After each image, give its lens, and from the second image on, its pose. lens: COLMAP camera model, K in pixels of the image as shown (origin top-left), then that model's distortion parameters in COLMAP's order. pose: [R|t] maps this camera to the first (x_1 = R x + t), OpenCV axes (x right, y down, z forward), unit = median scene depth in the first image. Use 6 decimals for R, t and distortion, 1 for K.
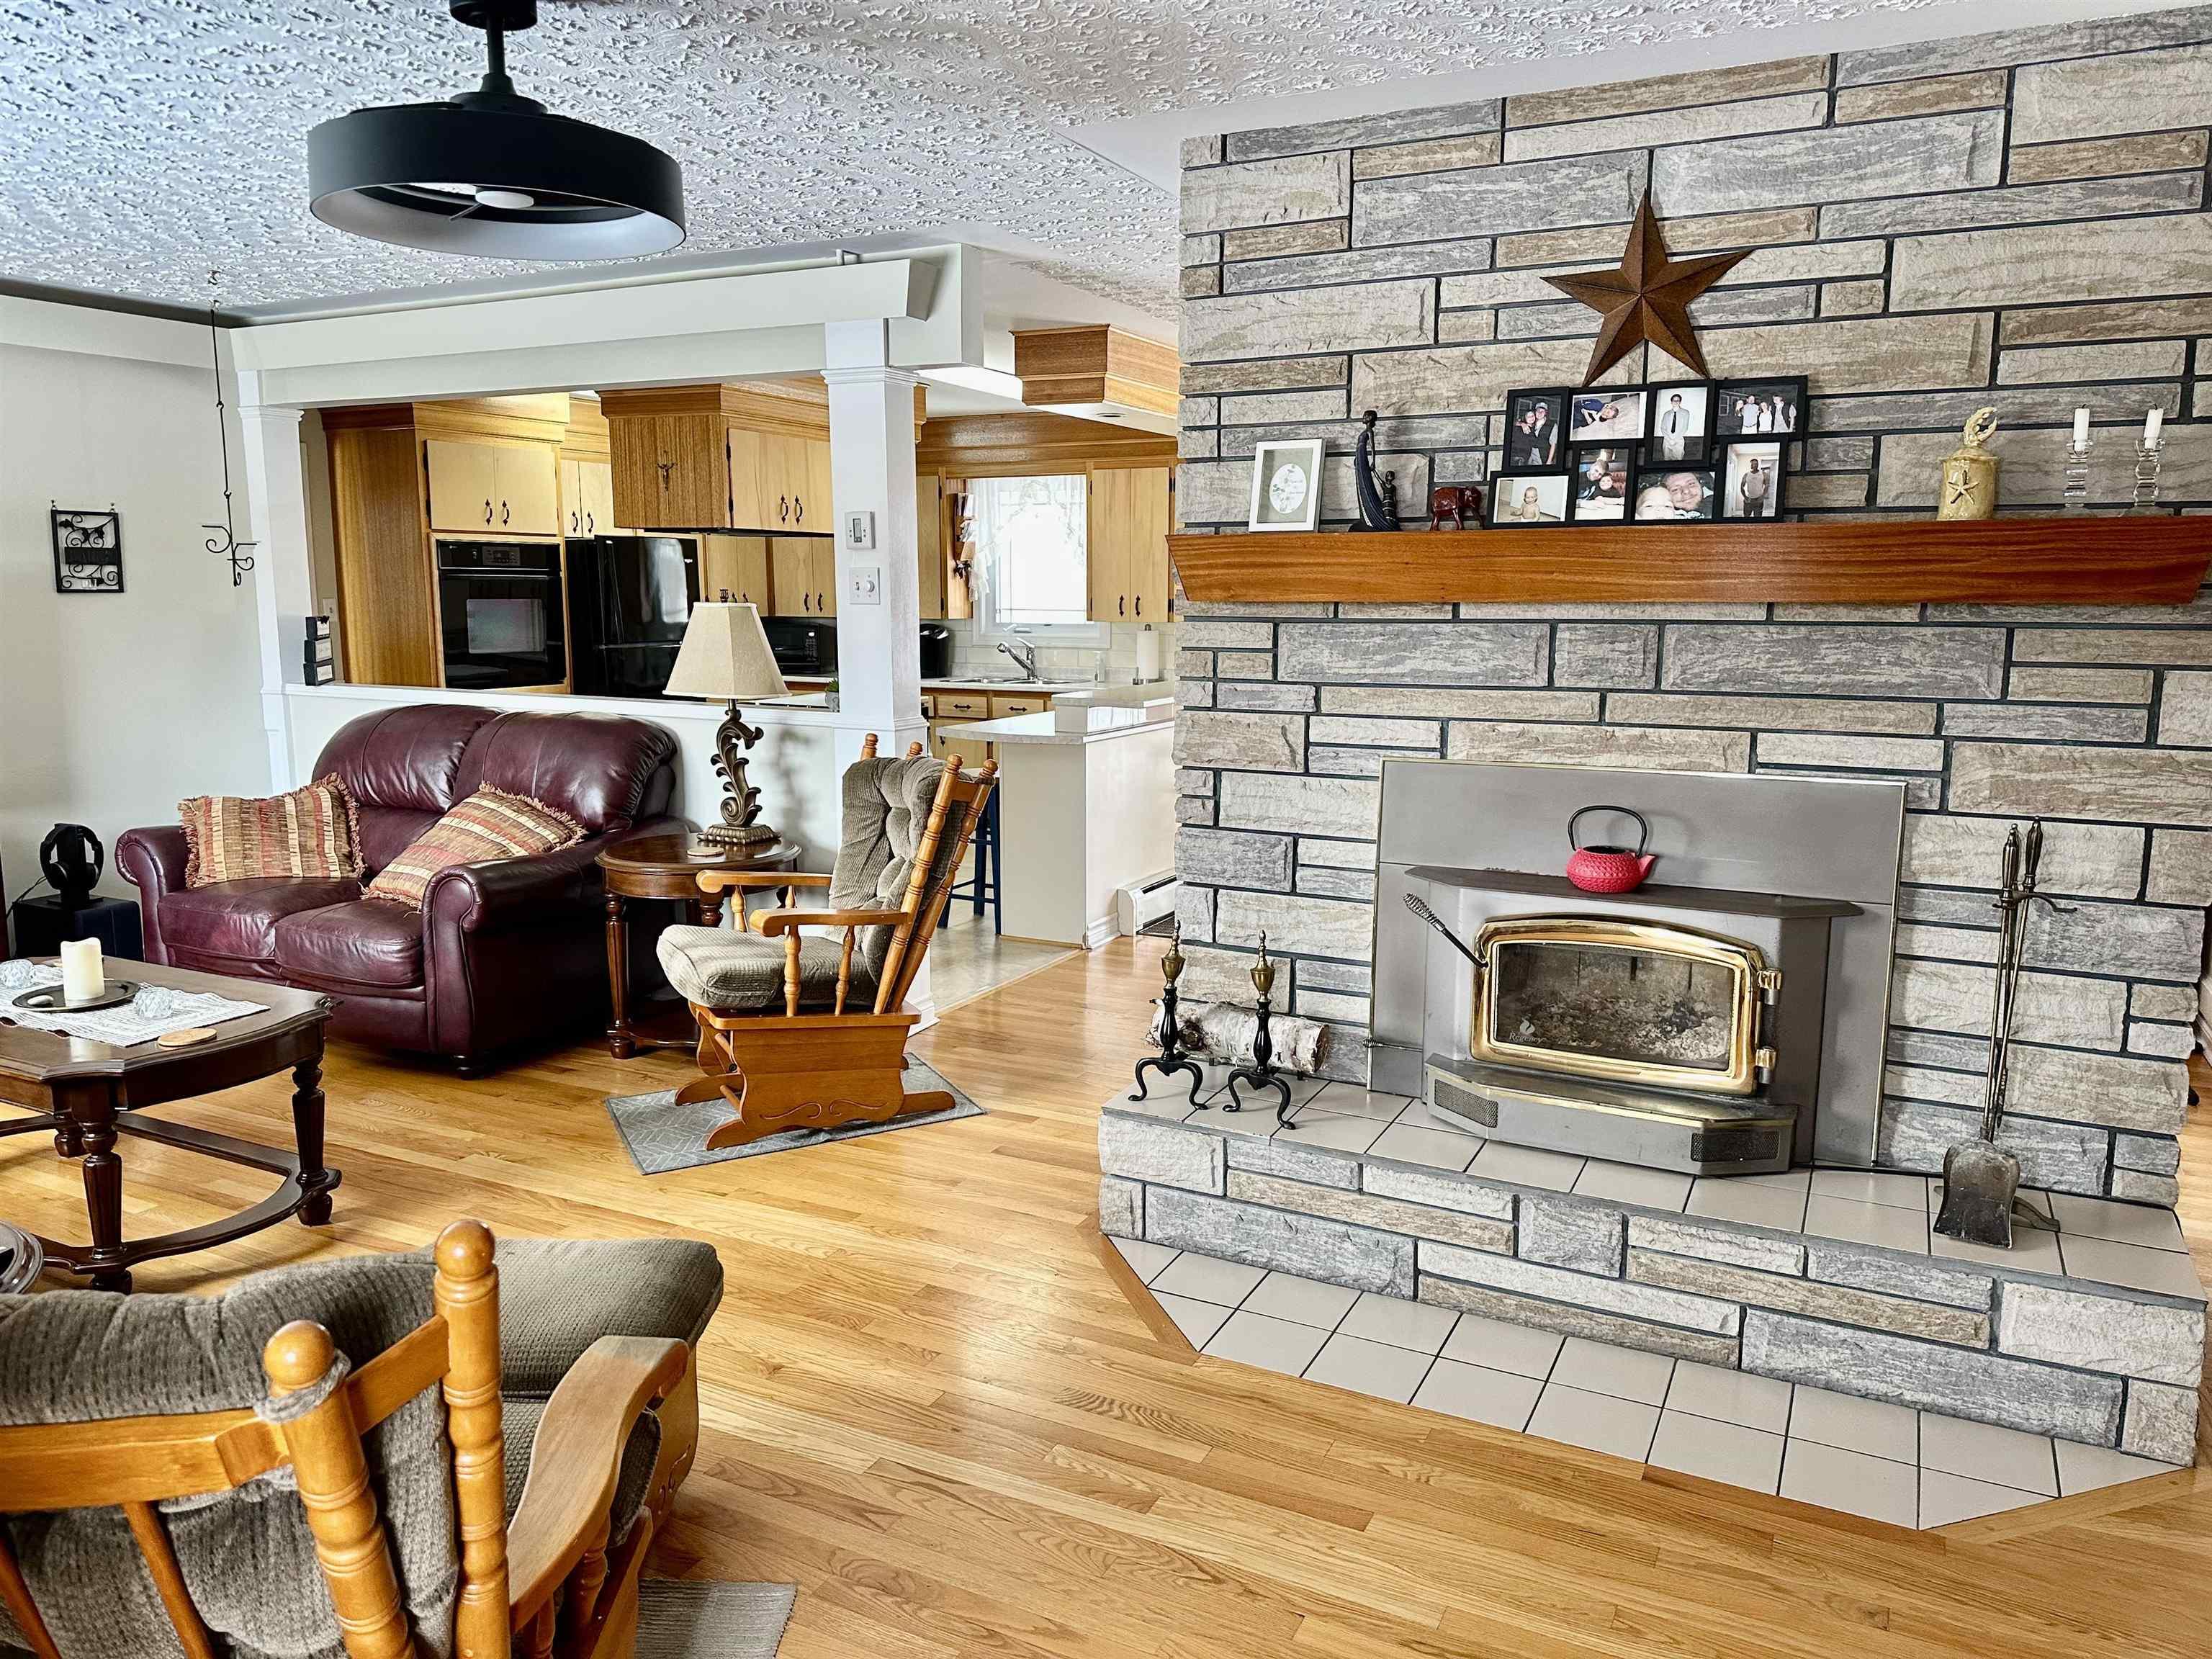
lens RADIAL K [[1544.9, 0, 1096.5], [0, 1544.9, 819.0], [0, 0, 1]] dist [0.082163, -0.102868]
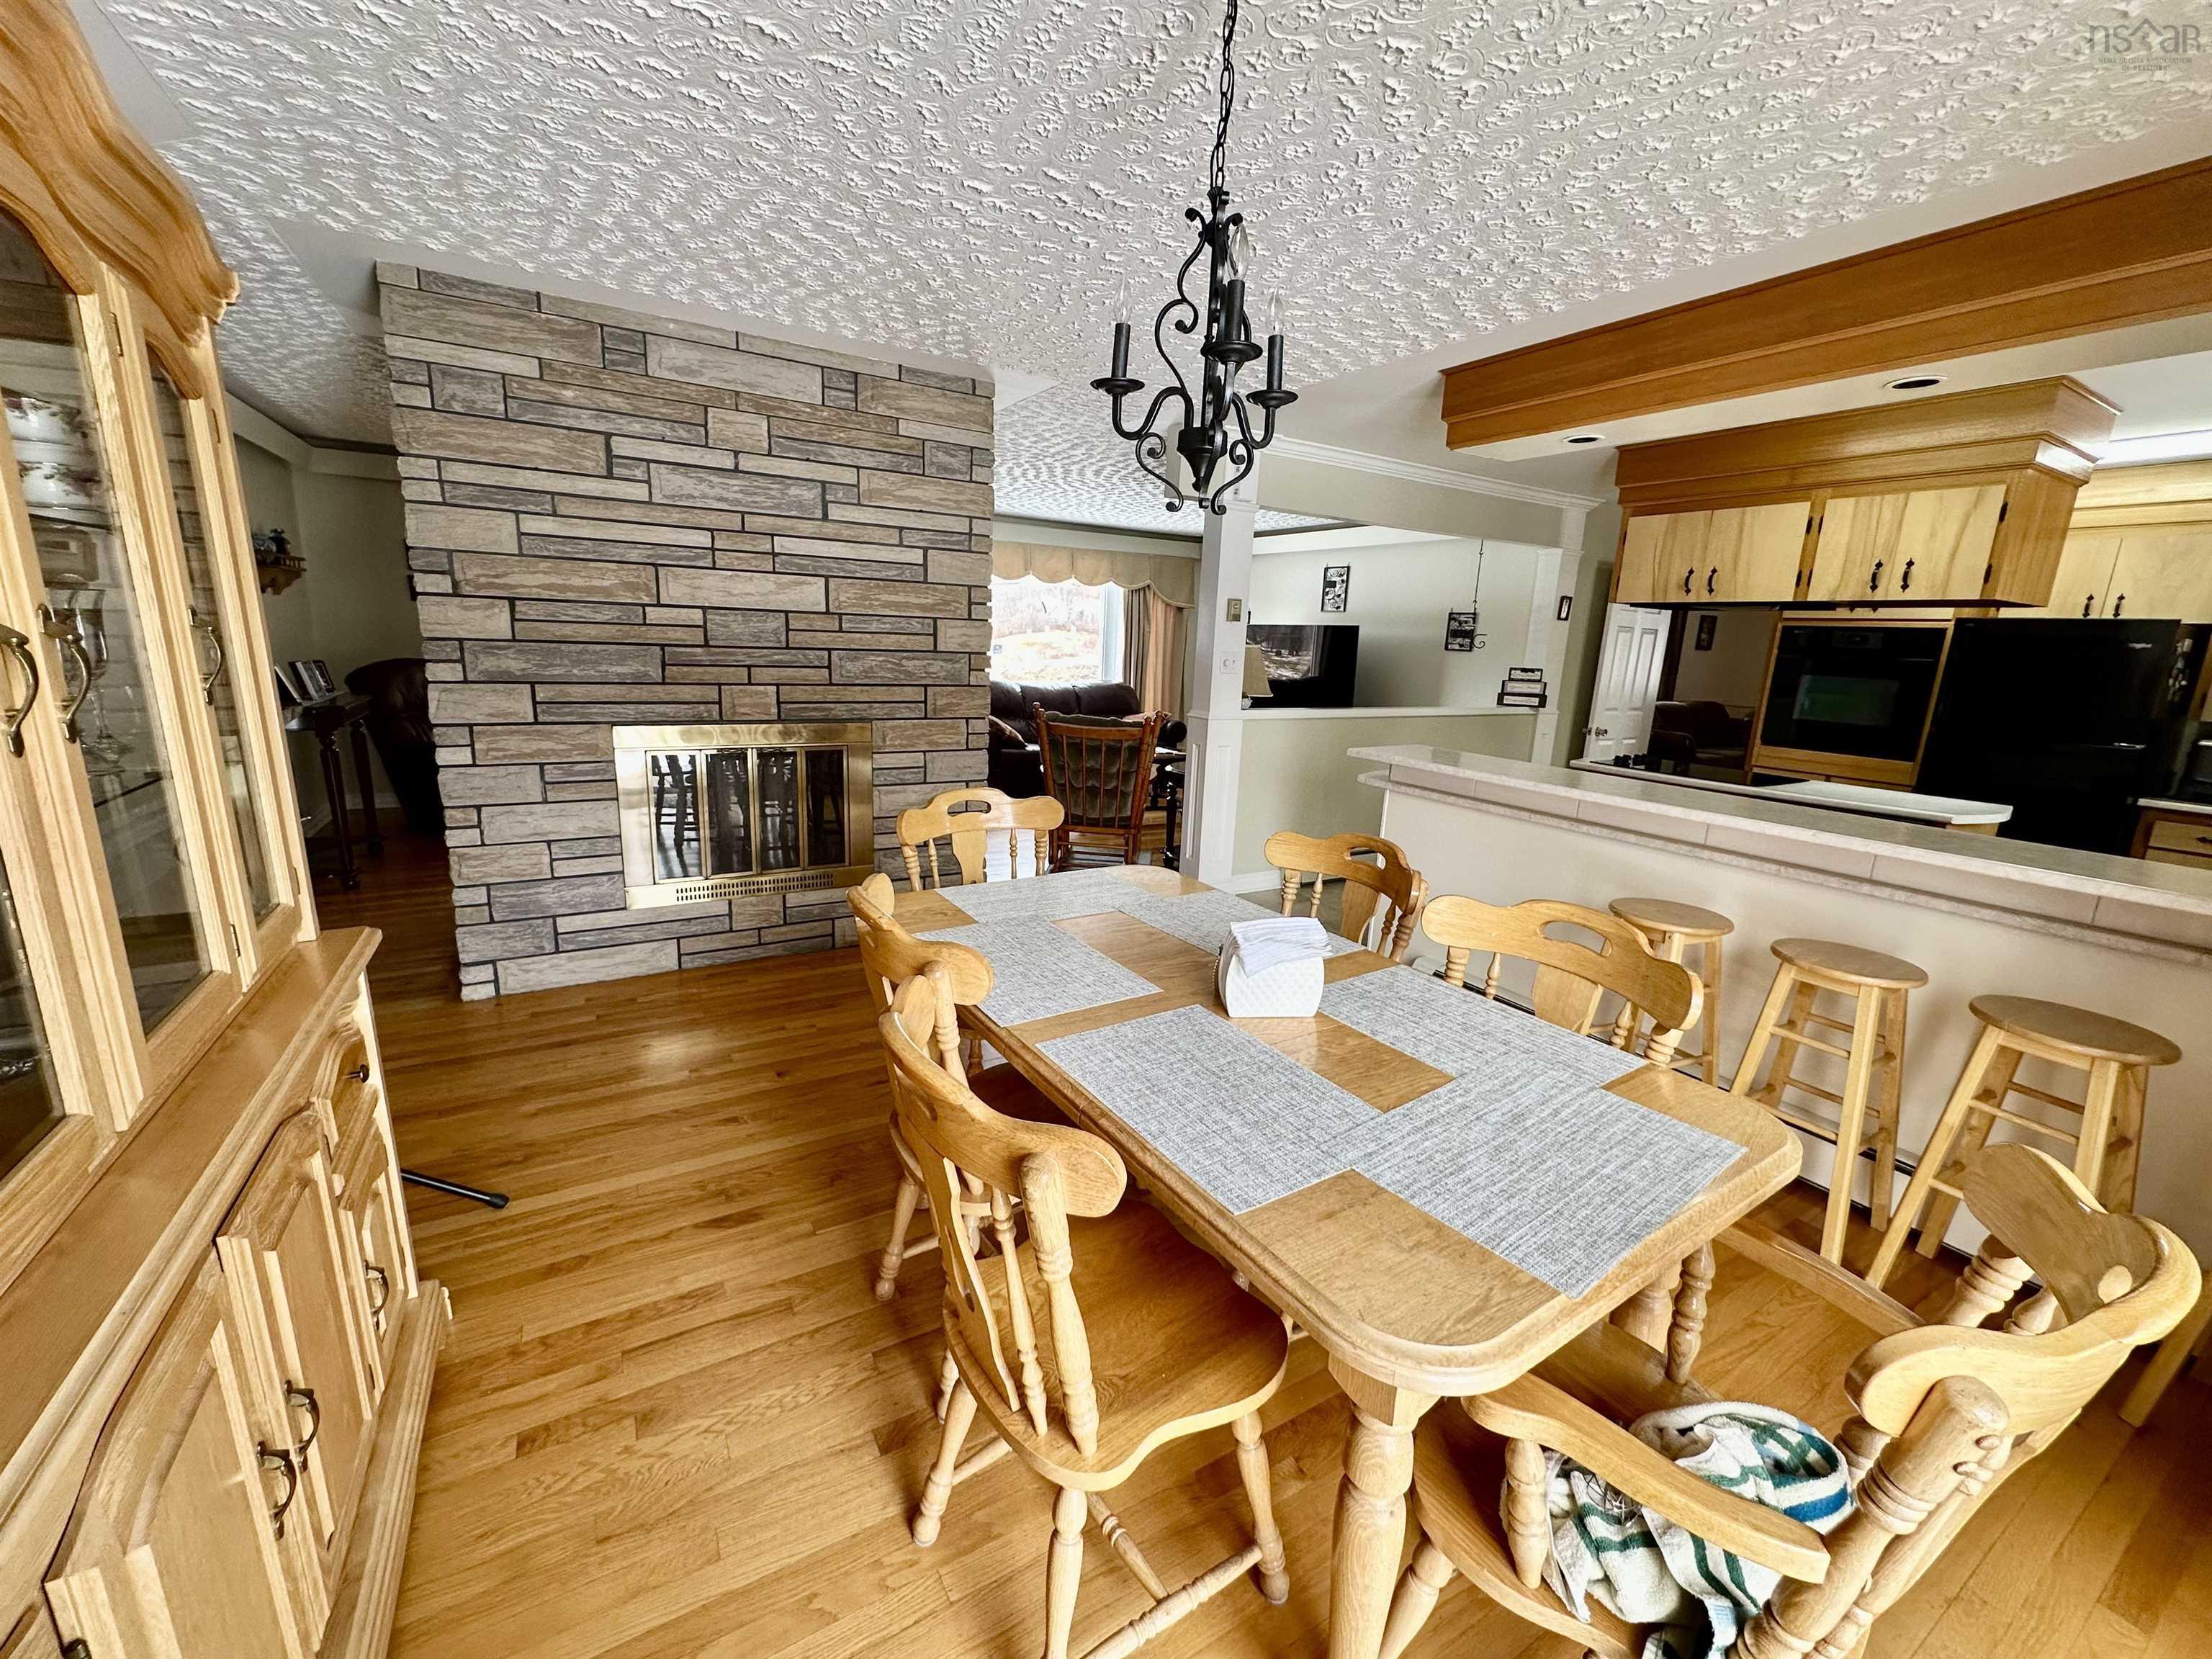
lens RADIAL K [[882.1, 0, 1105.8], [0, 882.1, 826.9], [0, 0, 1]] dist [-0.002787, -0.000082]
pose [[-0.538070, 0.155841, -0.828369, 1.047131], [-0.170316, 0.942388, 0.287921, -0.285691], [0.825514, 0.296006, -0.480528, 1.966430]]
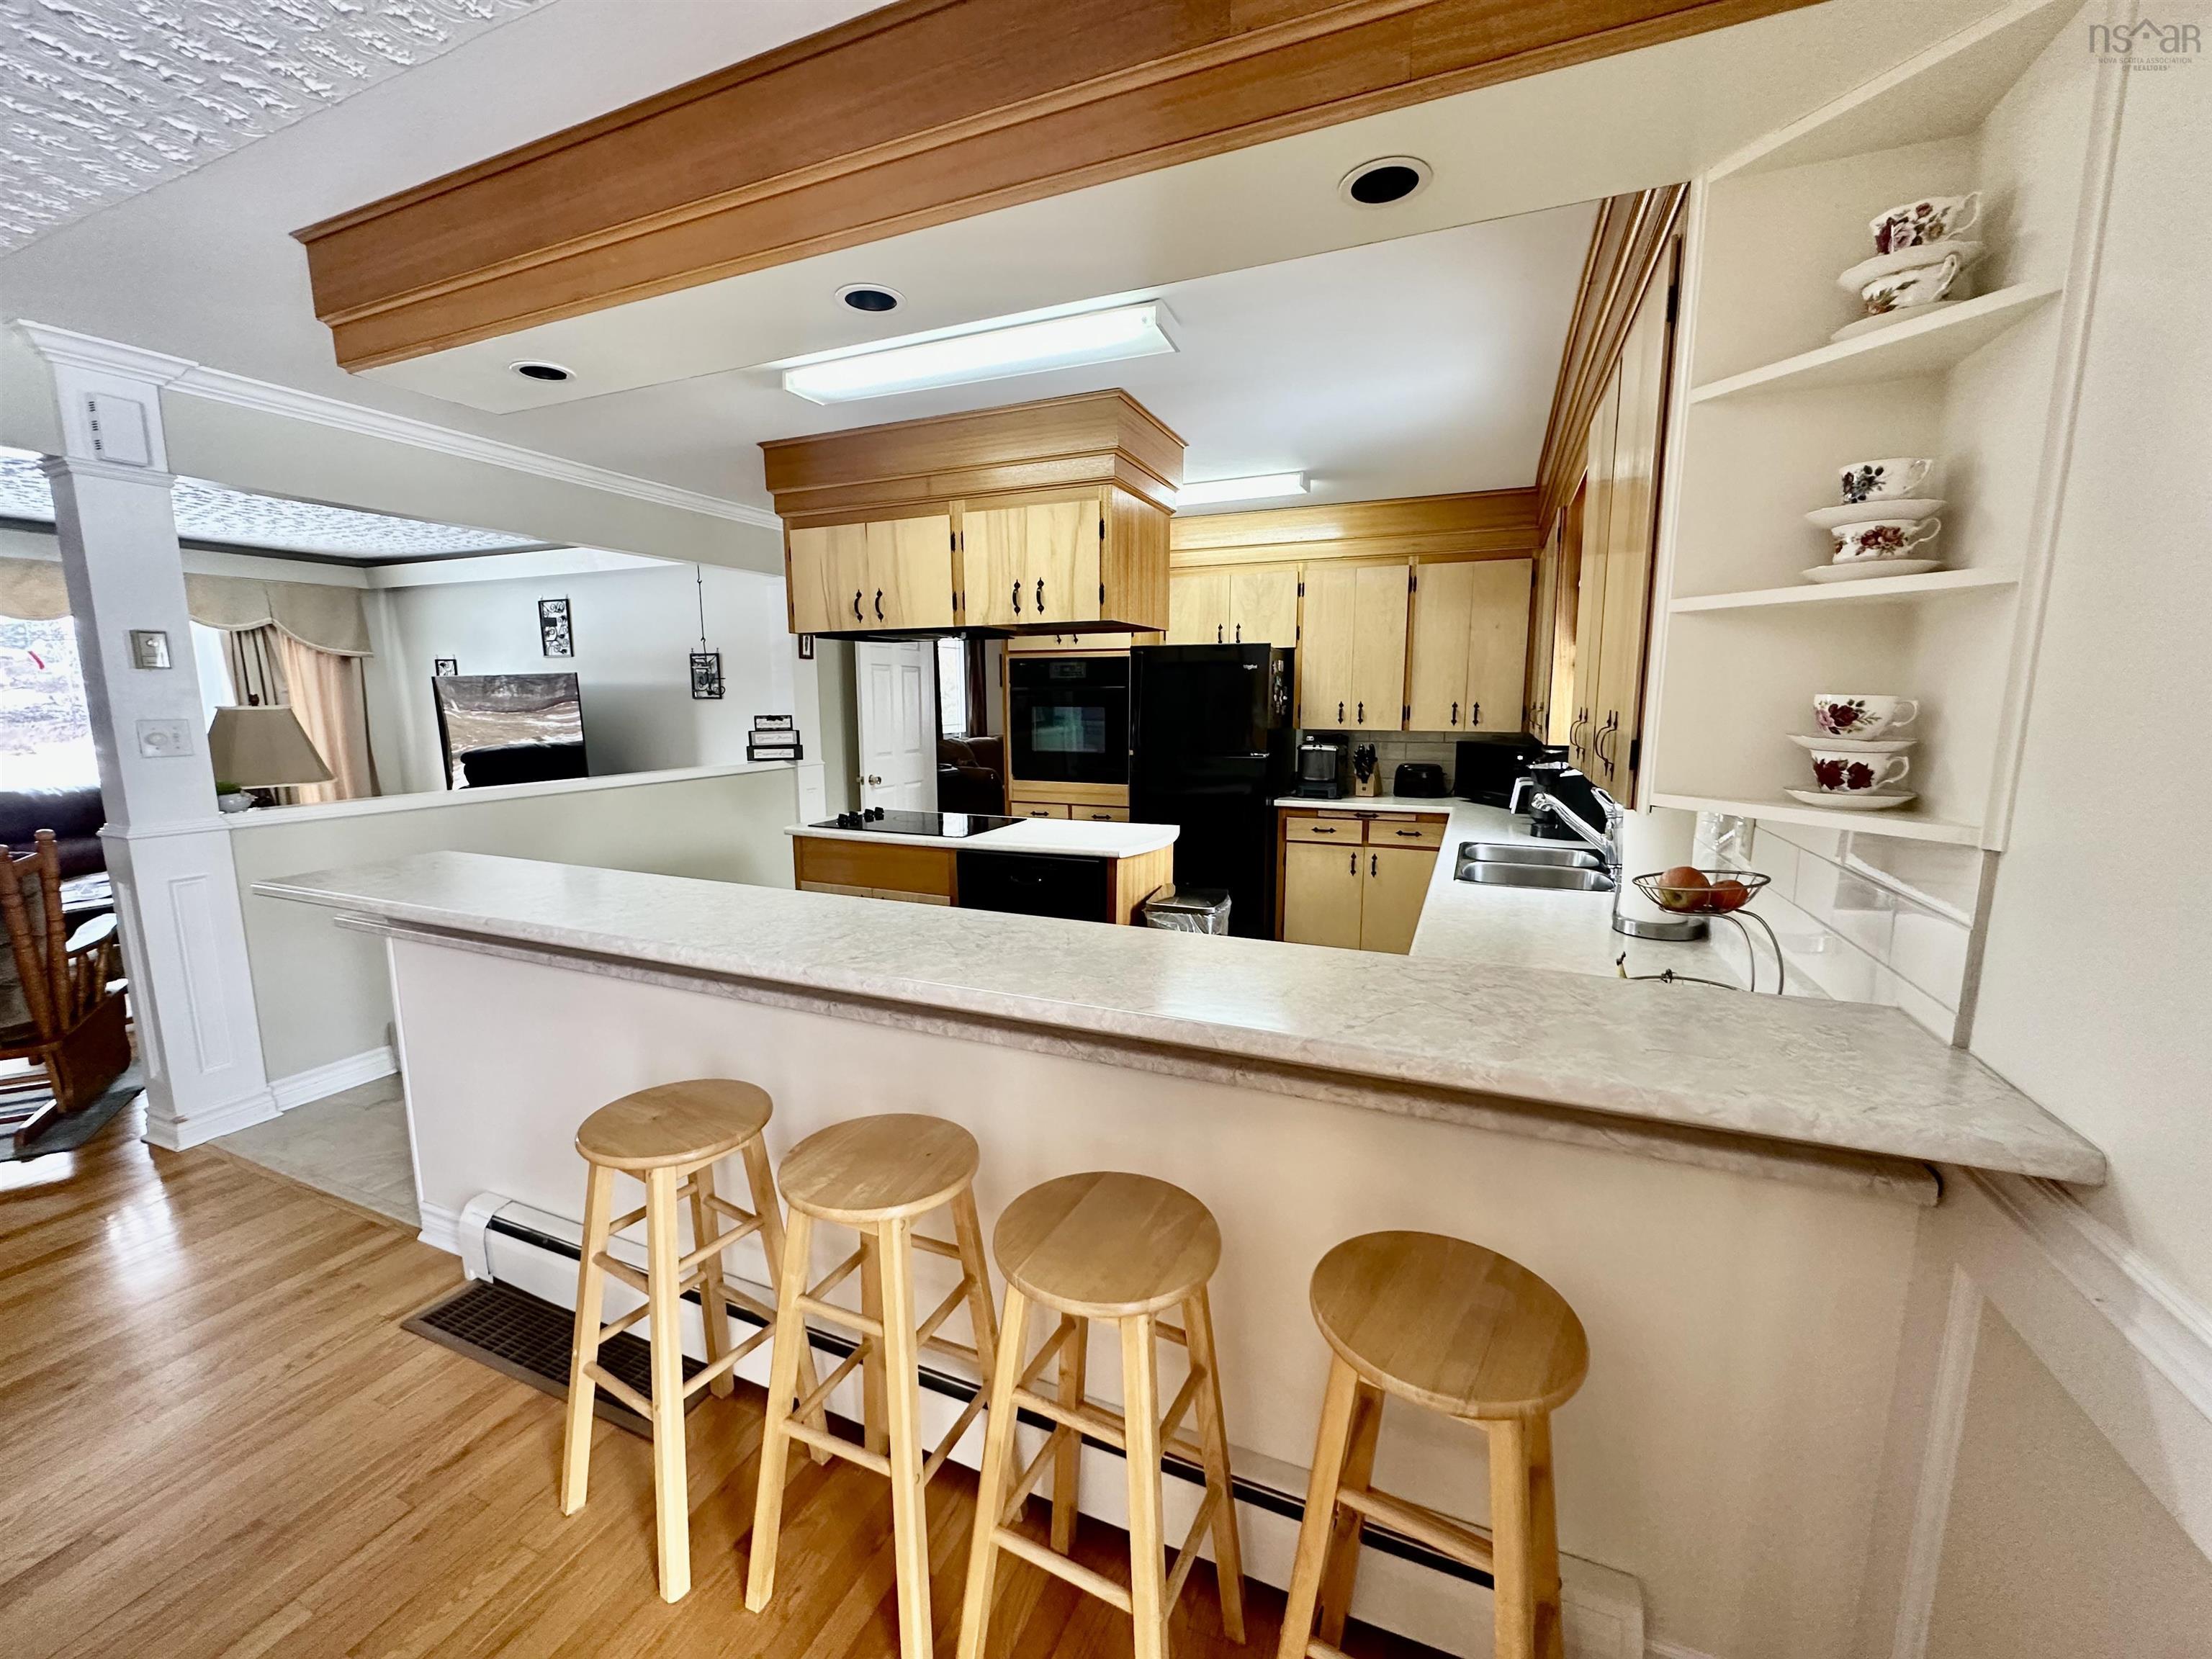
lens RADIAL K [[882.1, 0, 1103.4], [0, 882.1, 826.5], [0, 0, 1]] dist [-0.002787, -0.000082]
pose [[0.061033, 0.144243, -0.987658, 0.638567], [-0.149978, 0.979594, 0.133797, -0.319245], [0.986804, 0.139961, 0.081421, 2.171596]]
